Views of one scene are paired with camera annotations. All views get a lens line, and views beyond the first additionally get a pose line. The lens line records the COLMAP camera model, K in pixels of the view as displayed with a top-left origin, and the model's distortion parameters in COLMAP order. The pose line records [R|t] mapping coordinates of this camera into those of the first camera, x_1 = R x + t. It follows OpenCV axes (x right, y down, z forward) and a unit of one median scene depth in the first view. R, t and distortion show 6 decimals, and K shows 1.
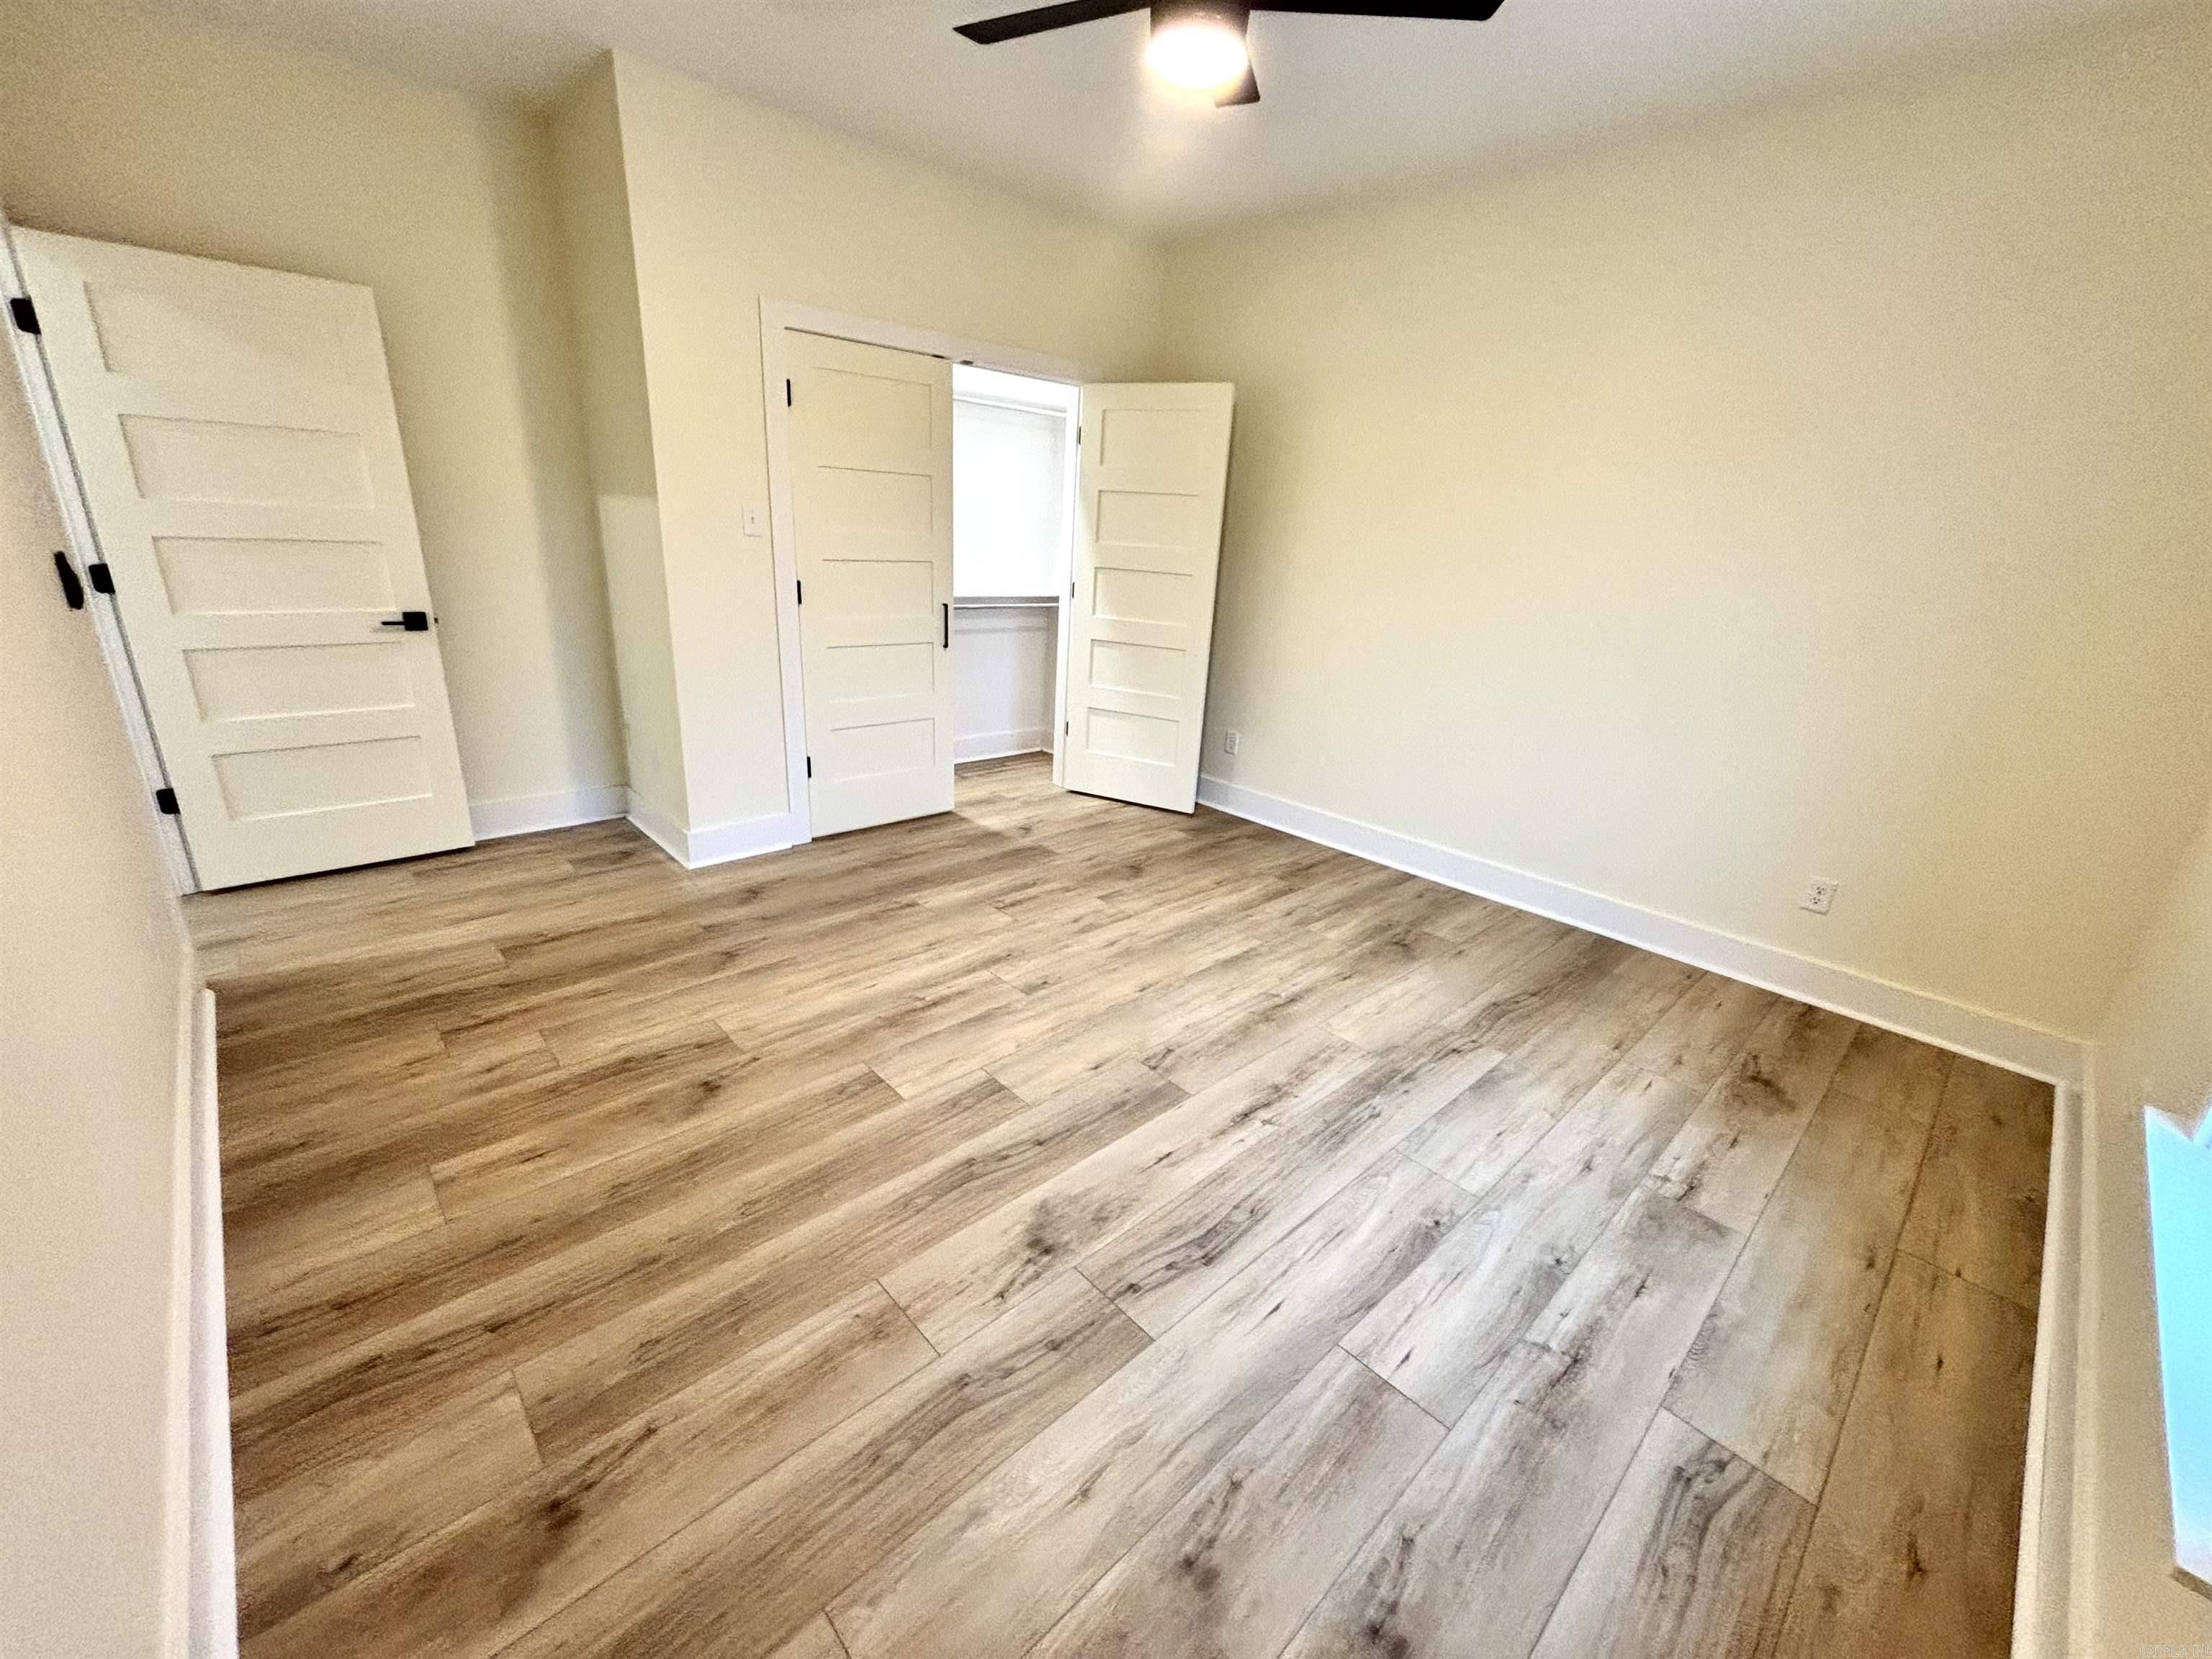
lens RADIAL K [[897.8, 0, 1103.0], [0, 897.8, 827.6], [0, 0, 1]] dist [0.000983, -0.000421]
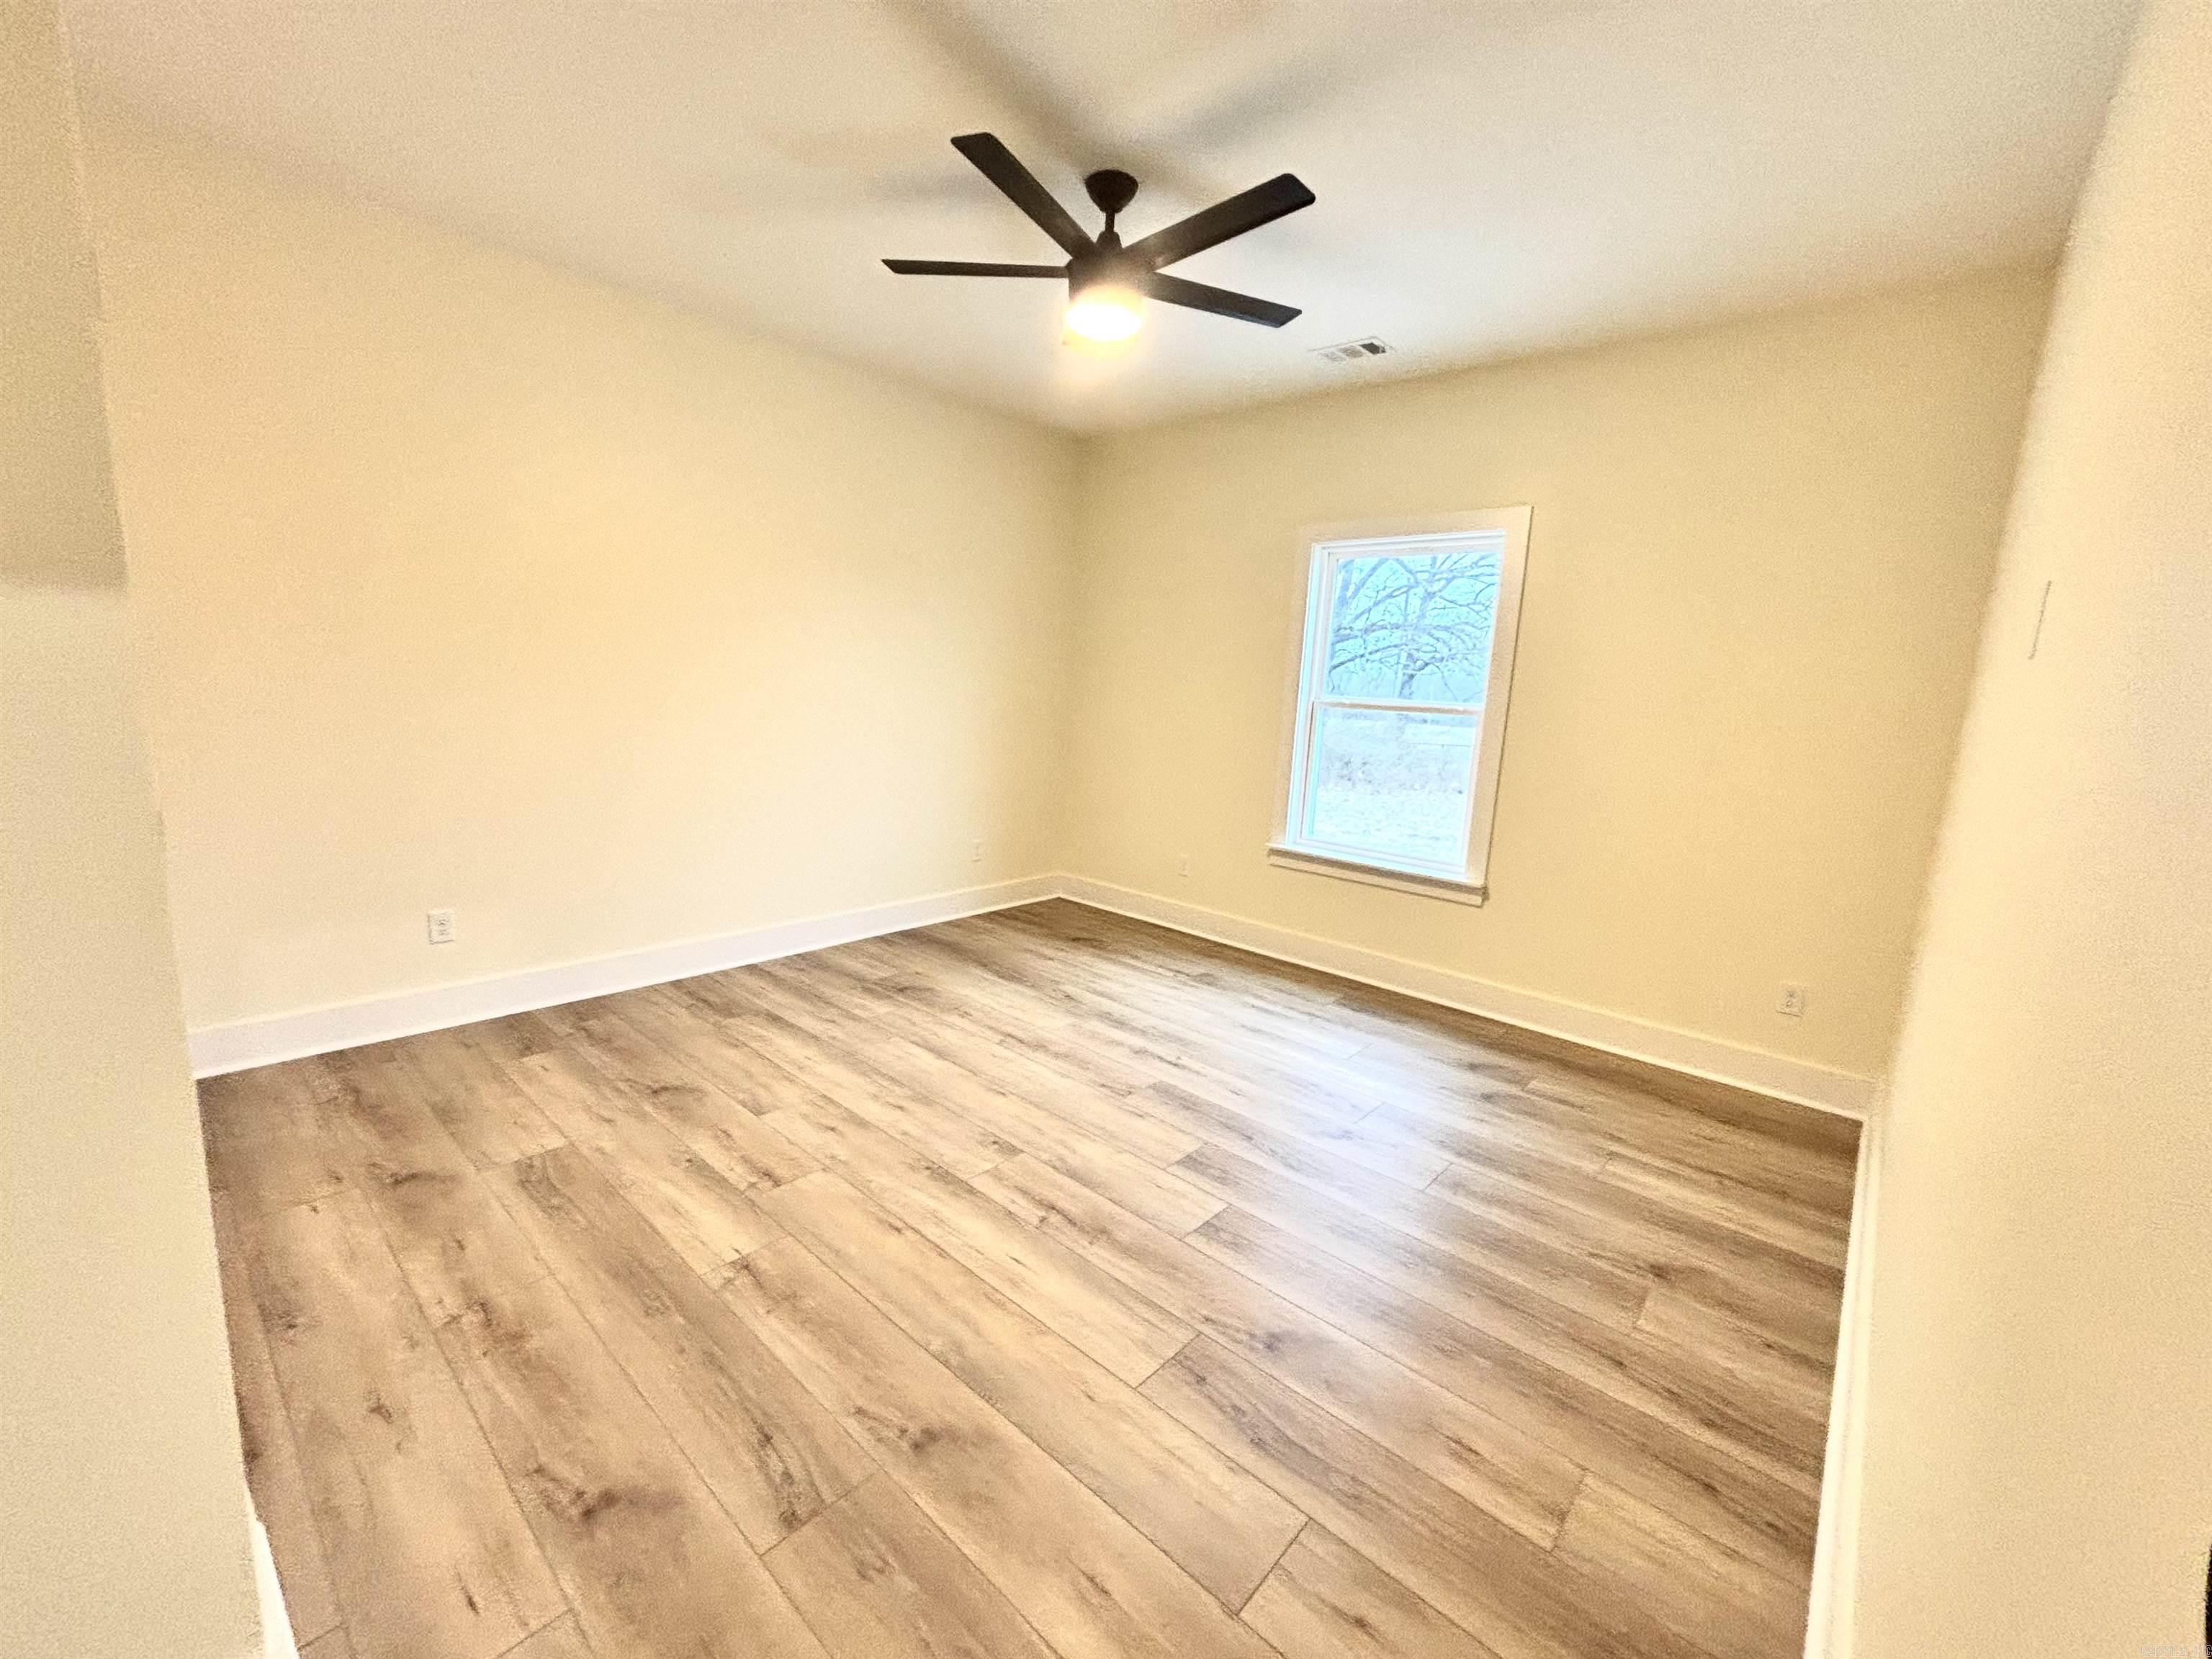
lens RADIAL K [[897.8, 0, 1103.0], [0, 897.8, 827.6], [0, 0, 1]] dist [0.000983, -0.000421]
pose [[-0.087966, -0.223712, 0.970678, -0.904474], [0.268397, 0.933094, 0.239373, -0.320872], [-0.959284, 0.281583, -0.022037, 0.831241]]
